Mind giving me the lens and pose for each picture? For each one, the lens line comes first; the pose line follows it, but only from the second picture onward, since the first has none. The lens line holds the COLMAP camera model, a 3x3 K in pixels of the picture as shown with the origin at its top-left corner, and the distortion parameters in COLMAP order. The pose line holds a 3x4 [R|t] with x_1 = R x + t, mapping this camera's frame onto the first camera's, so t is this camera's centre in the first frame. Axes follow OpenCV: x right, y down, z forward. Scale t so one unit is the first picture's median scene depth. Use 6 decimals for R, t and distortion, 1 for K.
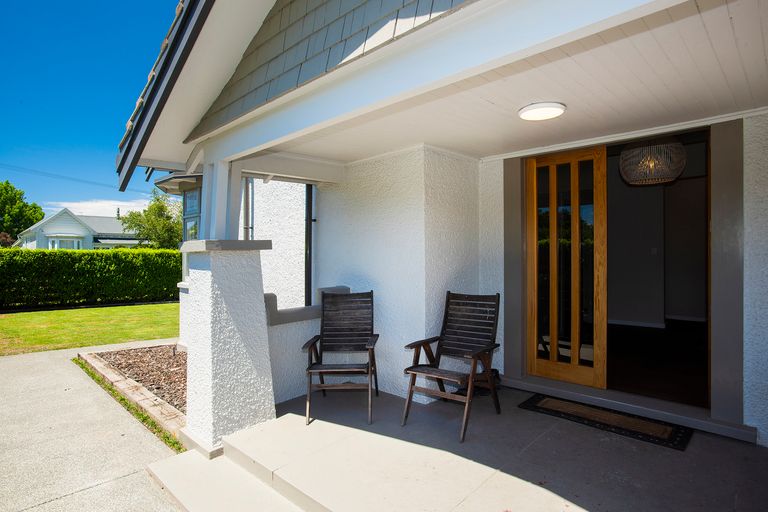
lens RADIAL K [[414.5, 0, 384.0], [0, 414.5, 256.0], [0, 0, 1]] dist [-0.000985, 0.000235]
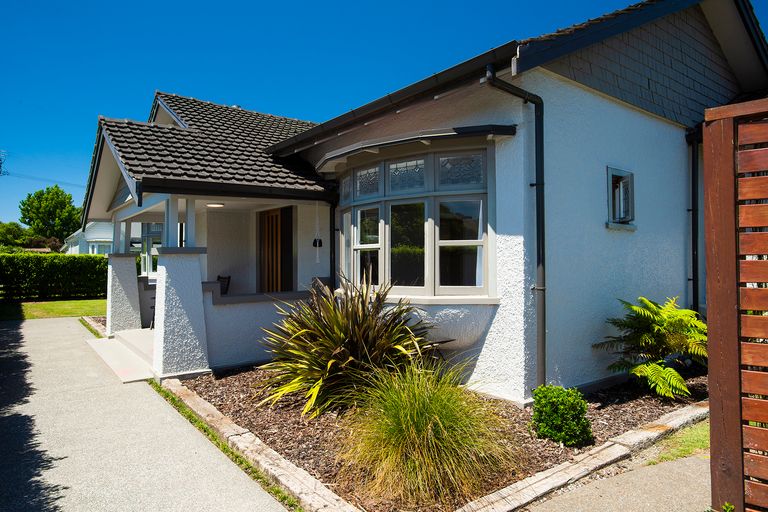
lens RADIAL K [[486.9, 0, 384.0], [0, 486.9, 256.0], [0, 0, 1]] dist [-0.001494, -0.000456]
pose [[0.988925, 0.001333, -0.148412, 0.139933], [-0.002783, 0.999950, -0.009562, 0.000535], [0.148392, 0.009869, 0.988879, -0.140807]]
